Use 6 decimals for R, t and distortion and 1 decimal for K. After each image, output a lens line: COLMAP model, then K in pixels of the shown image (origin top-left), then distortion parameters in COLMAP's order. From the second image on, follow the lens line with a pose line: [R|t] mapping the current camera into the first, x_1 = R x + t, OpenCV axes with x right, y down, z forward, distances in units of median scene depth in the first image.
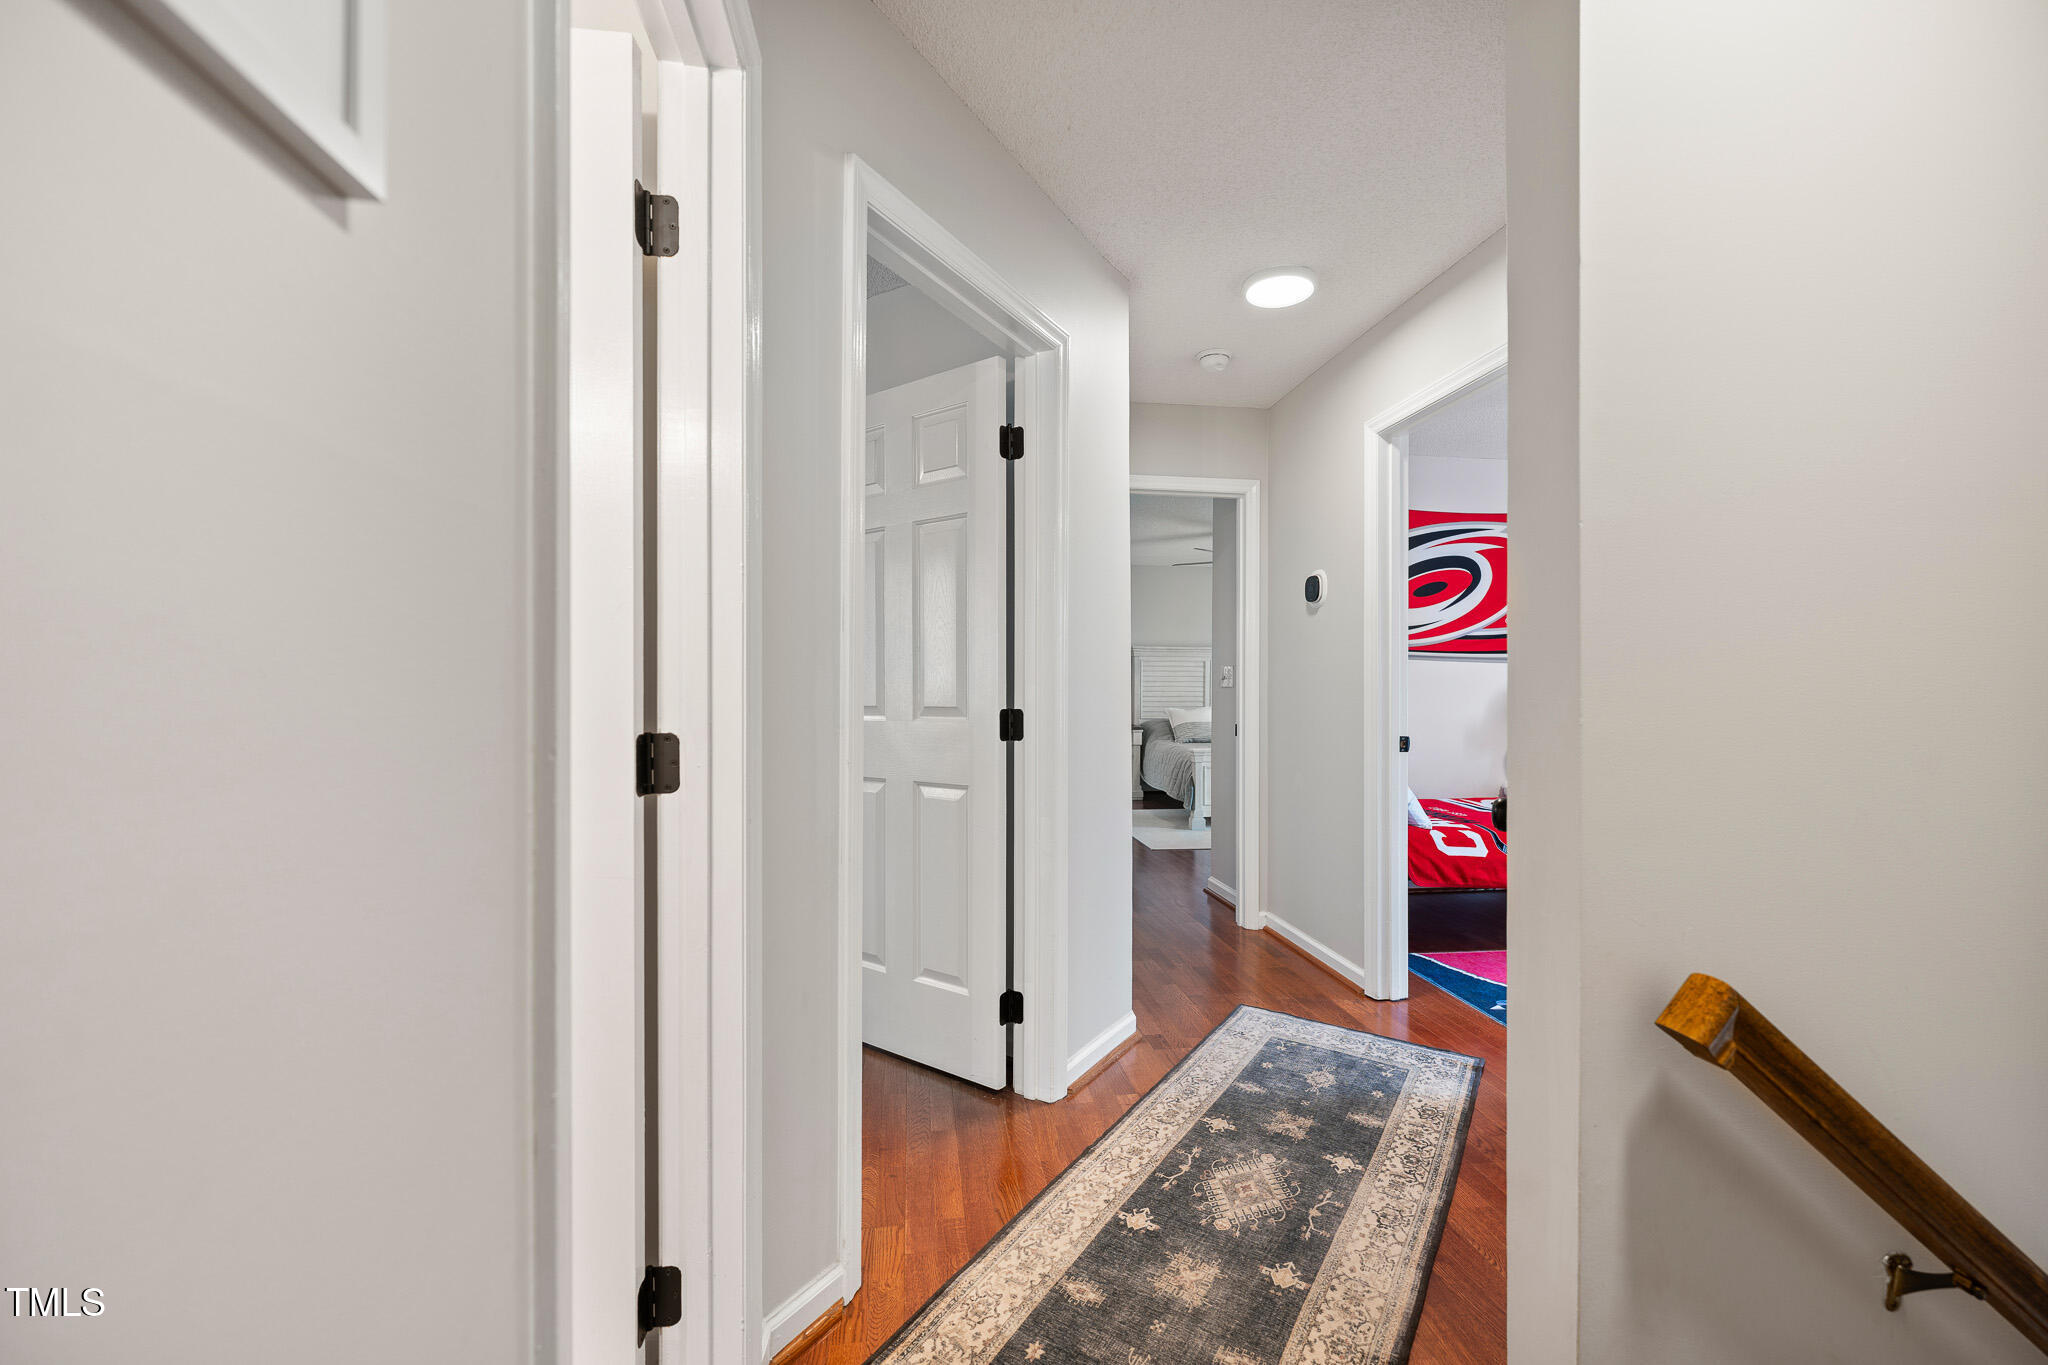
lens RADIAL K [[817.5, 0, 1018.2], [0, 817.5, 687.3], [0, 0, 1]] dist [-0.003140, 0.000261]
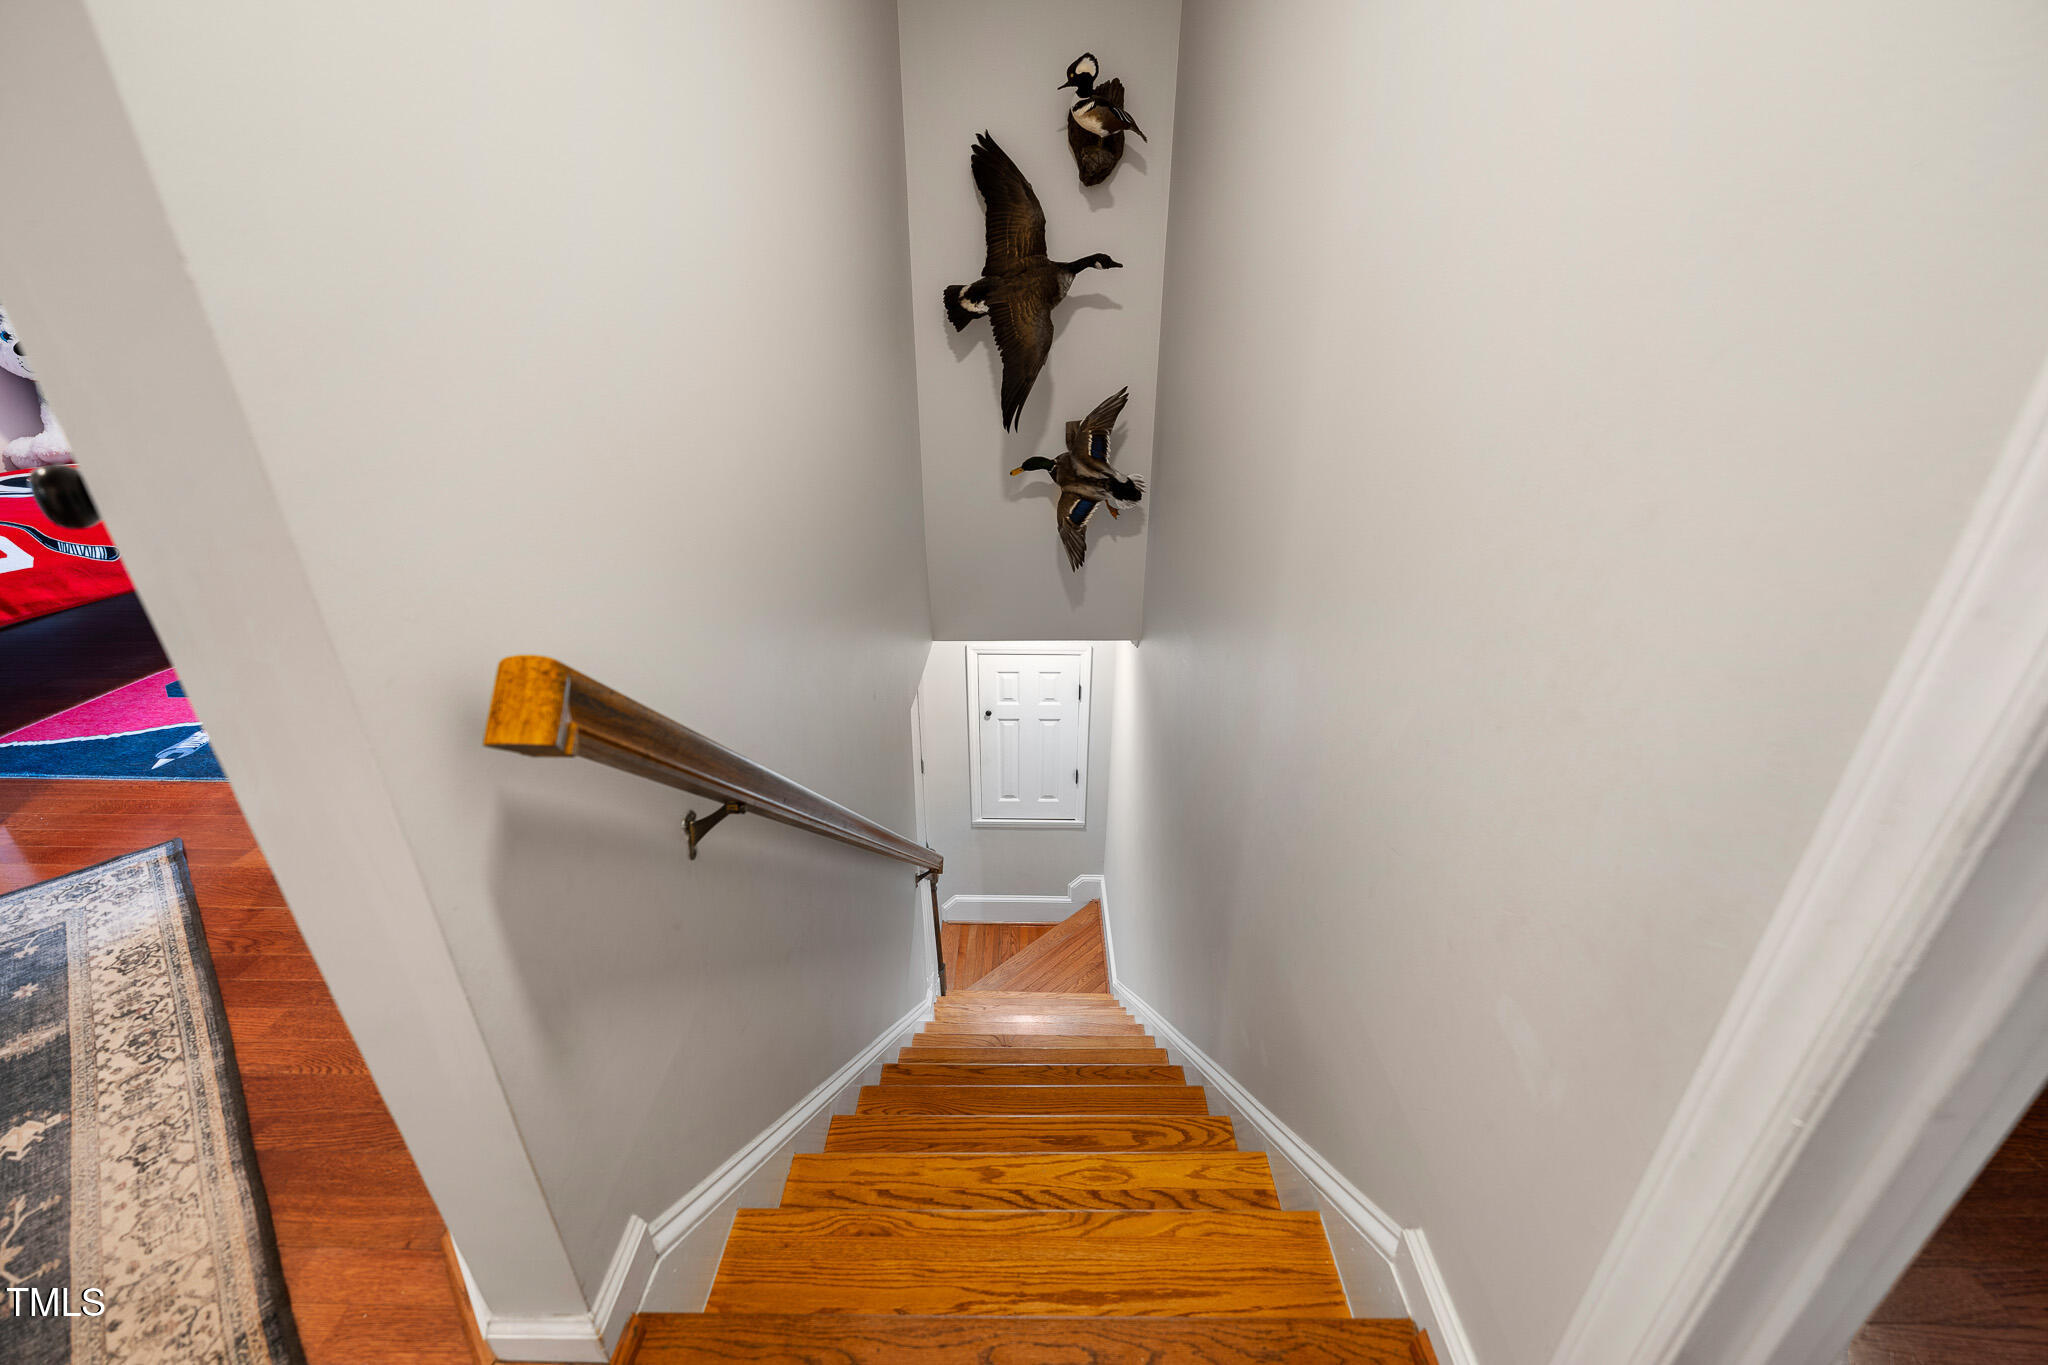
lens RADIAL K [[817.5, 0, 1021.8], [0, 817.5, 688.9], [0, 0, 1]] dist [-0.003140, 0.000261]
pose [[0.147410, -0.422025, 0.894519, 0.117203], [-0.000772, 0.904350, 0.426791, 0.031164], [-0.989075, -0.063604, 0.132984, 0.224791]]
